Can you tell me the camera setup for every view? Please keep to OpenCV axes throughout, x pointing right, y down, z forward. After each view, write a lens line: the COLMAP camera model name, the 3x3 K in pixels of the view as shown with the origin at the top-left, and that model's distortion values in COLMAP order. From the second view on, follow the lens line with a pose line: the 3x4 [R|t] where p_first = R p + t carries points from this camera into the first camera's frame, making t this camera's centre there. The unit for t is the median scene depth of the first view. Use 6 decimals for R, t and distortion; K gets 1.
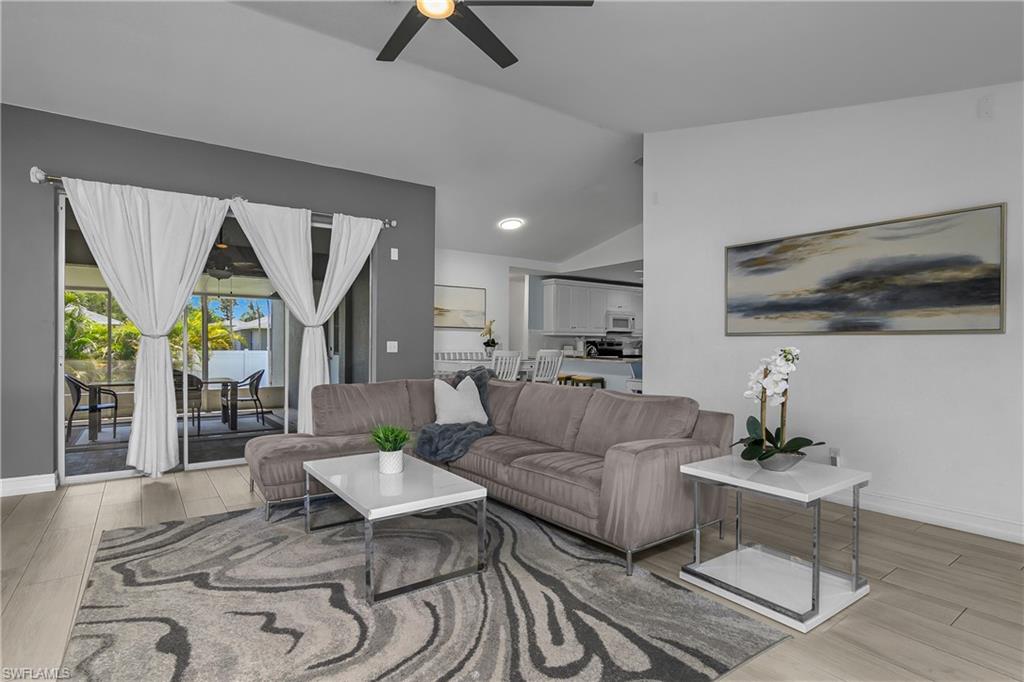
lens RADIAL K [[518.5, 0, 512.0], [0, 518.5, 341.0], [0, 0, 1]] dist [-0.013927, 0.000148]
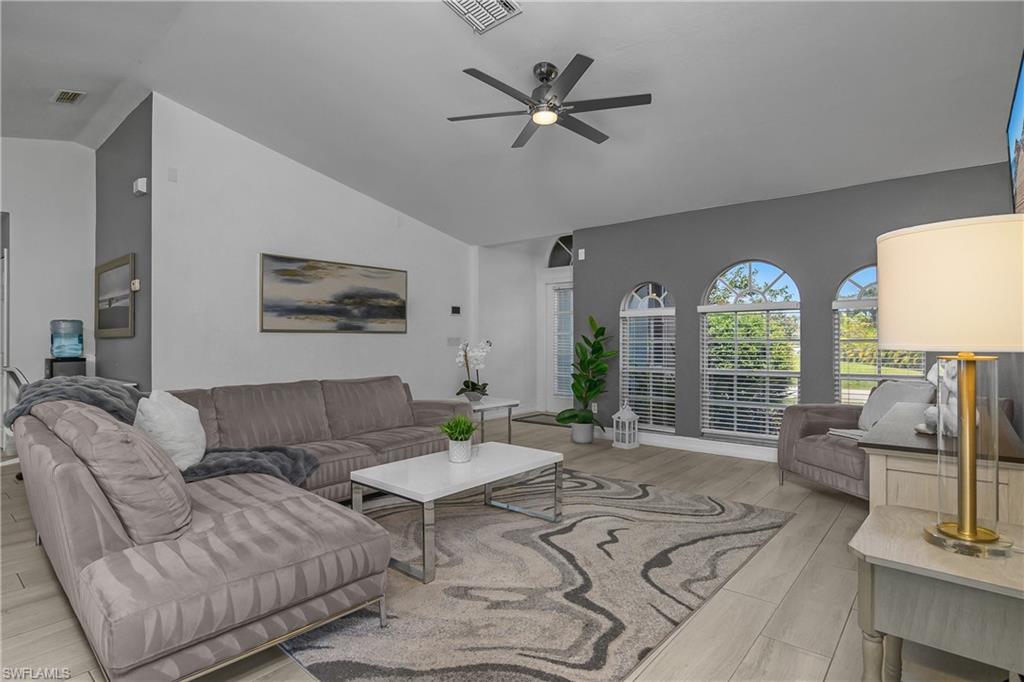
lens RADIAL K [[518.5, 0, 512.0], [0, 518.5, 341.0], [0, 0, 1]] dist [-0.013927, 0.000148]
pose [[-0.235402, -0.004169, 0.971889, -1.473586], [-0.001442, 0.999991, 0.003940, 0.008562], [-0.971897, -0.000474, -0.235405, 1.330810]]
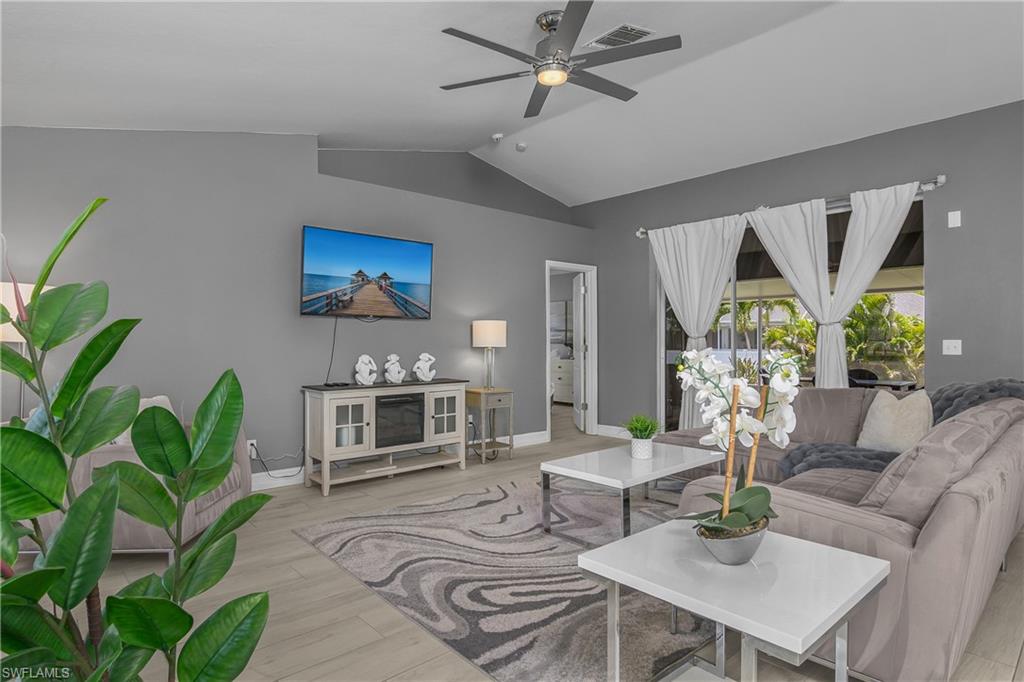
lens RADIAL K [[565.3, 0, 512.0], [0, 565.3, 341.0], [0, 0, 1]] dist [-0.000503, -0.000188]
pose [[0.109163, -0.004747, -0.994012, 1.114739], [0.007009, 0.999967, -0.004006, 0.002578], [0.993999, -0.006529, 0.109193, 0.685438]]
